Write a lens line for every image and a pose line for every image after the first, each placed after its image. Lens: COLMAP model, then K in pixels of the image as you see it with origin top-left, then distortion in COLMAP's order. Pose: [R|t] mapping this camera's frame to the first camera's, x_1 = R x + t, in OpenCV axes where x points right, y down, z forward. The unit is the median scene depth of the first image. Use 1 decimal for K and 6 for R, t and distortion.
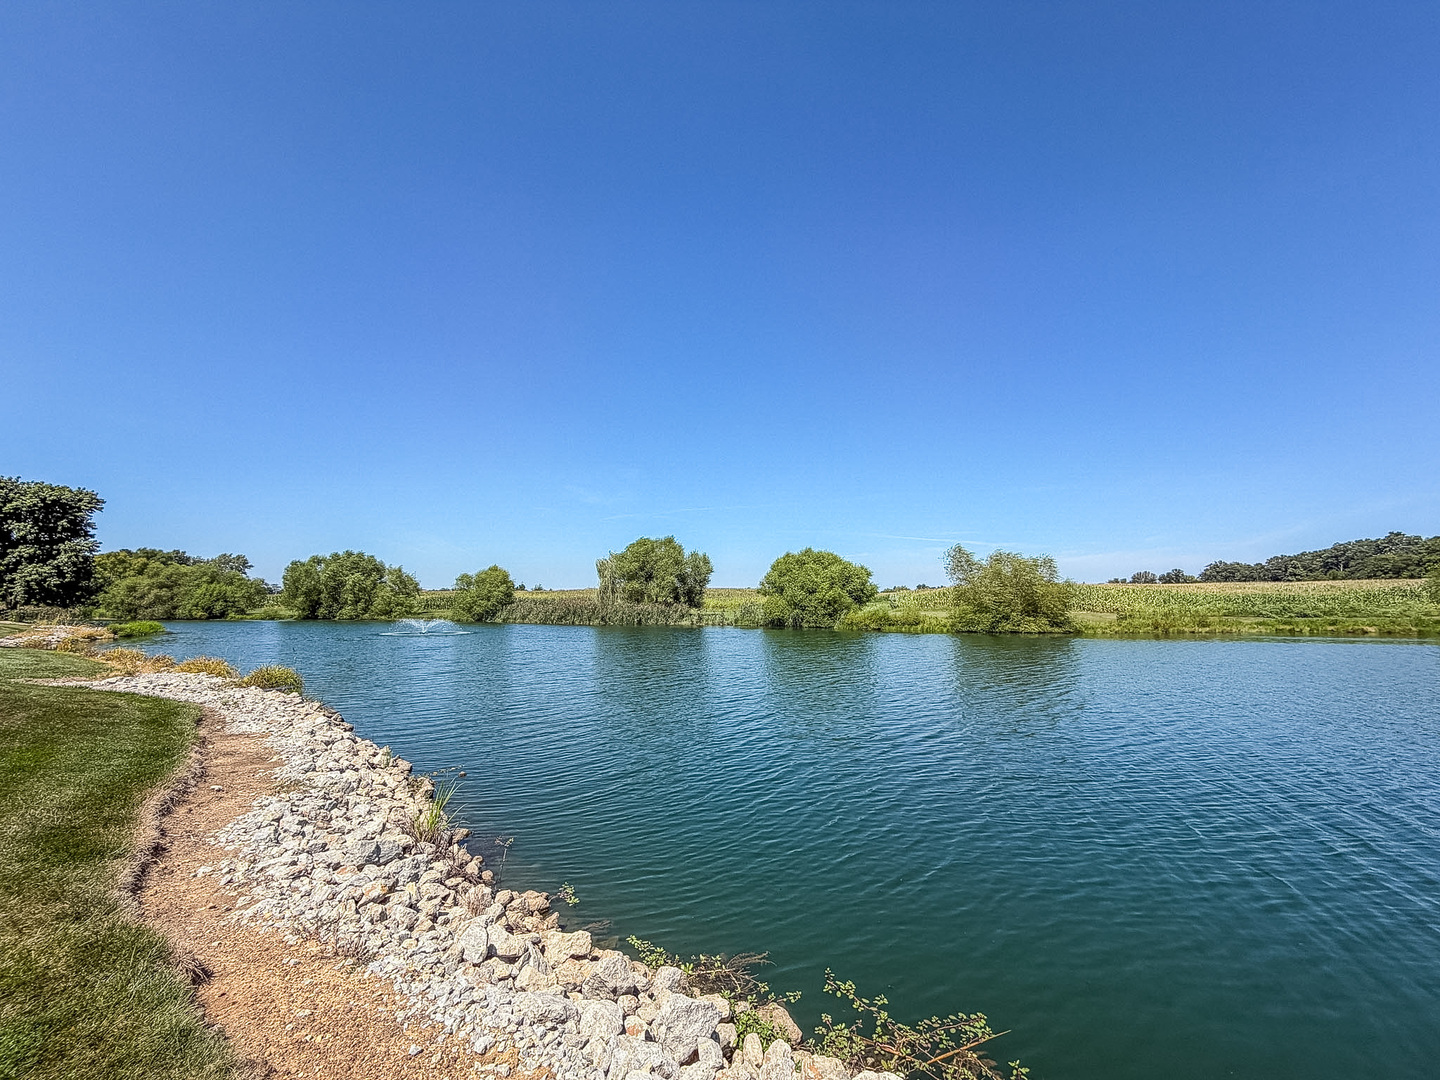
lens RADIAL K [[575.4, 0, 716.5], [0, 575.4, 540.4], [0, 0, 1]] dist [0.000815, 0.000179]
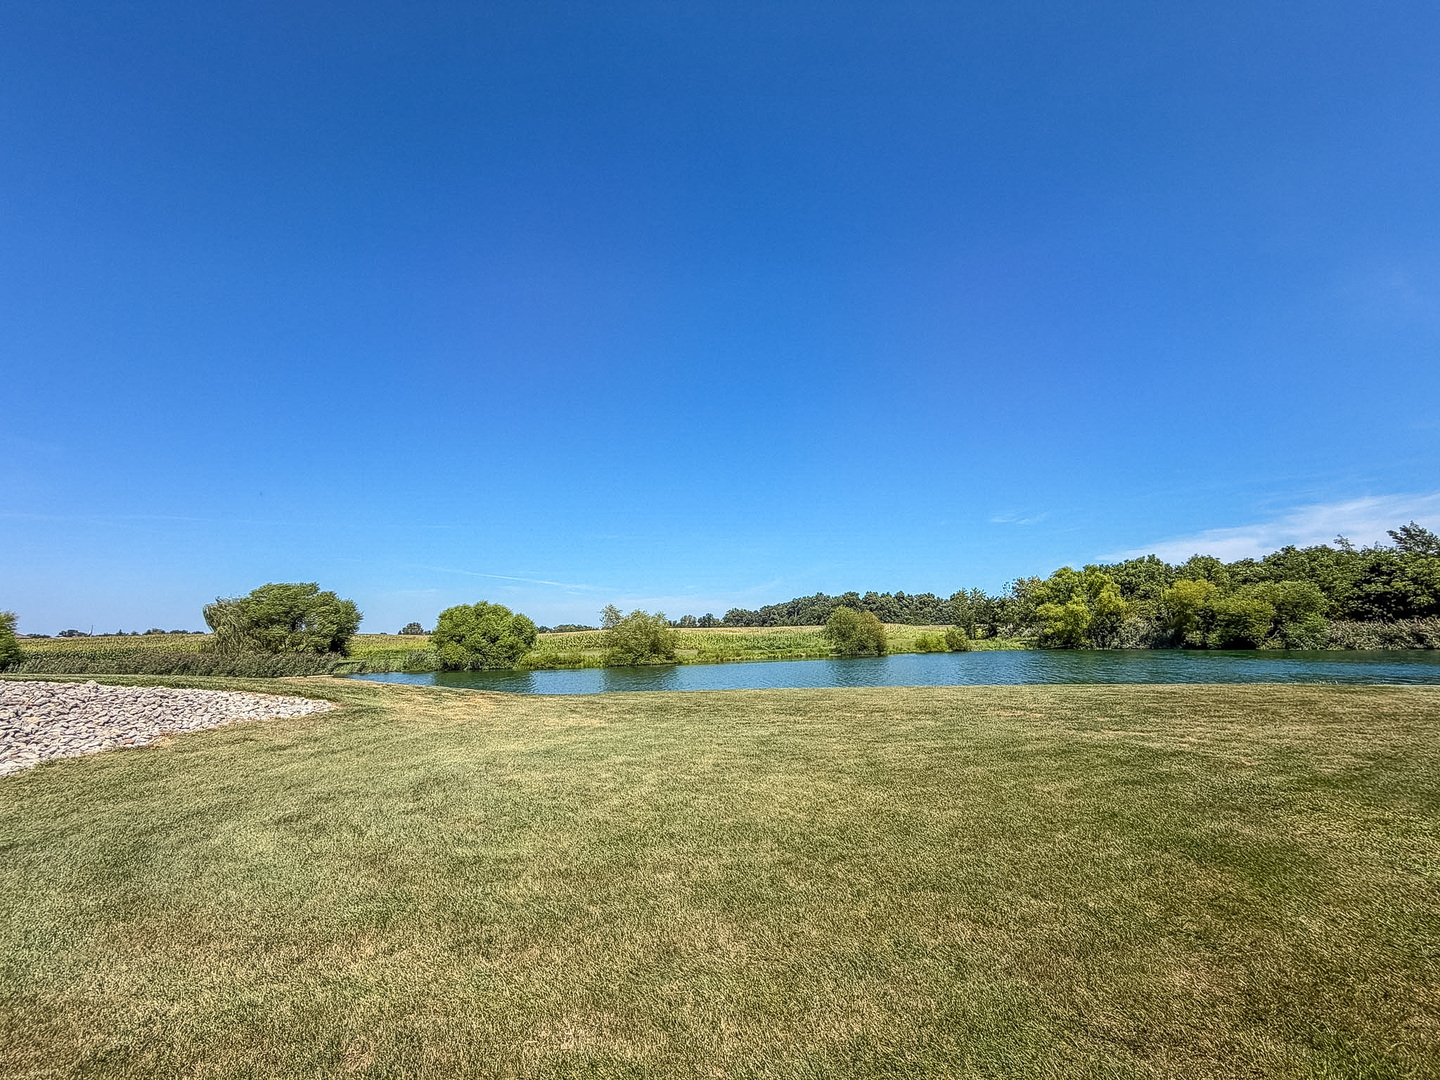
lens RADIAL K [[575.4, 0, 716.5], [0, 575.4, 540.4], [0, 0, 1]] dist [0.000815, 0.000179]
pose [[0.771748, 0.090649, 0.629434, -0.250795], [-0.046363, 0.995175, -0.086476, -0.033854], [-0.634236, 0.037555, 0.772227, -0.237700]]
